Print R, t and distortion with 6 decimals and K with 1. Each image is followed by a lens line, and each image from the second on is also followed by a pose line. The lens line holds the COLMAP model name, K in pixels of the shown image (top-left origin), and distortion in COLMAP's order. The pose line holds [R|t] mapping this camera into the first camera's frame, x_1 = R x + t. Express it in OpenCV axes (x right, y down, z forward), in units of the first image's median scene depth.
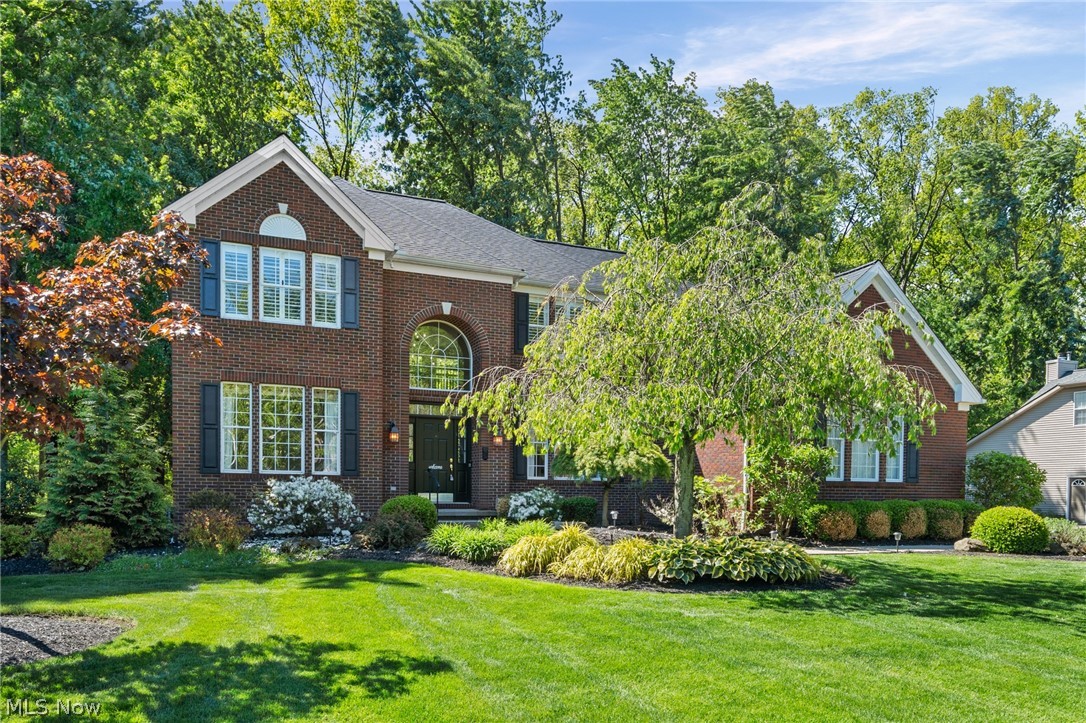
lens RADIAL K [[855.2, 0, 543.0], [0, 855.2, 361.5], [0, 0, 1]] dist [0.001045, -0.000533]
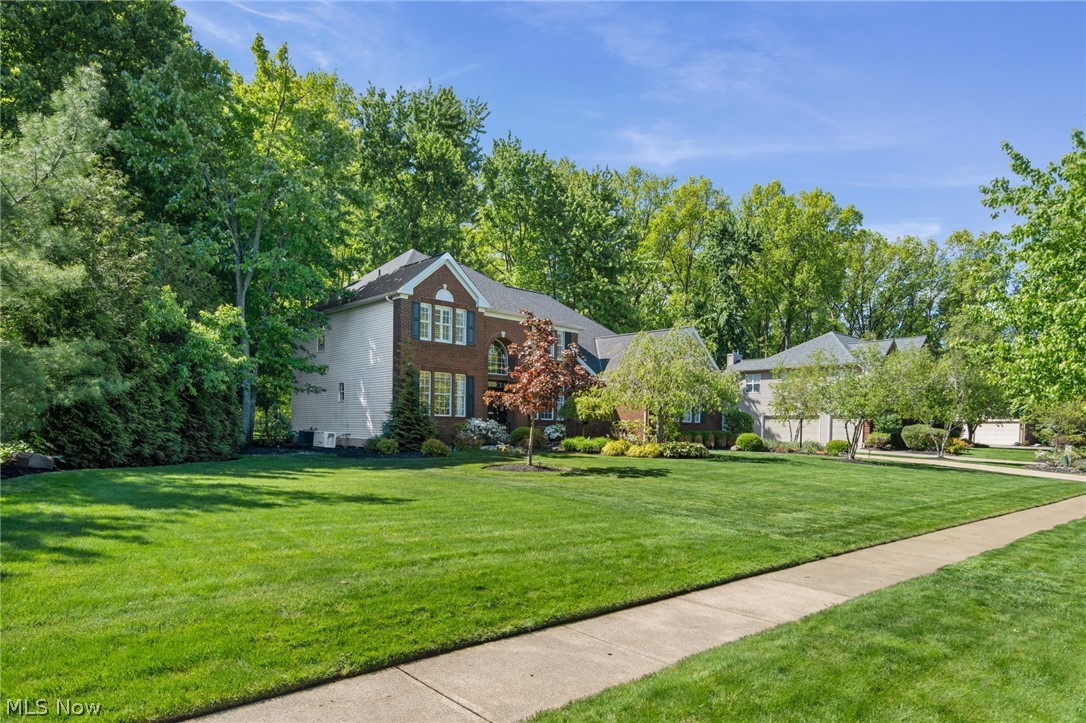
lens RADIAL K [[614.5, 0, 543.0], [0, 614.5, 361.5], [0, 0, 1]] dist [-0.000137, -0.000001]
pose [[0.962791, 0.040222, 0.267238, -0.463508], [-0.053656, 0.997627, 0.043154, -0.075147], [-0.264868, -0.055887, 0.962664, -0.491913]]
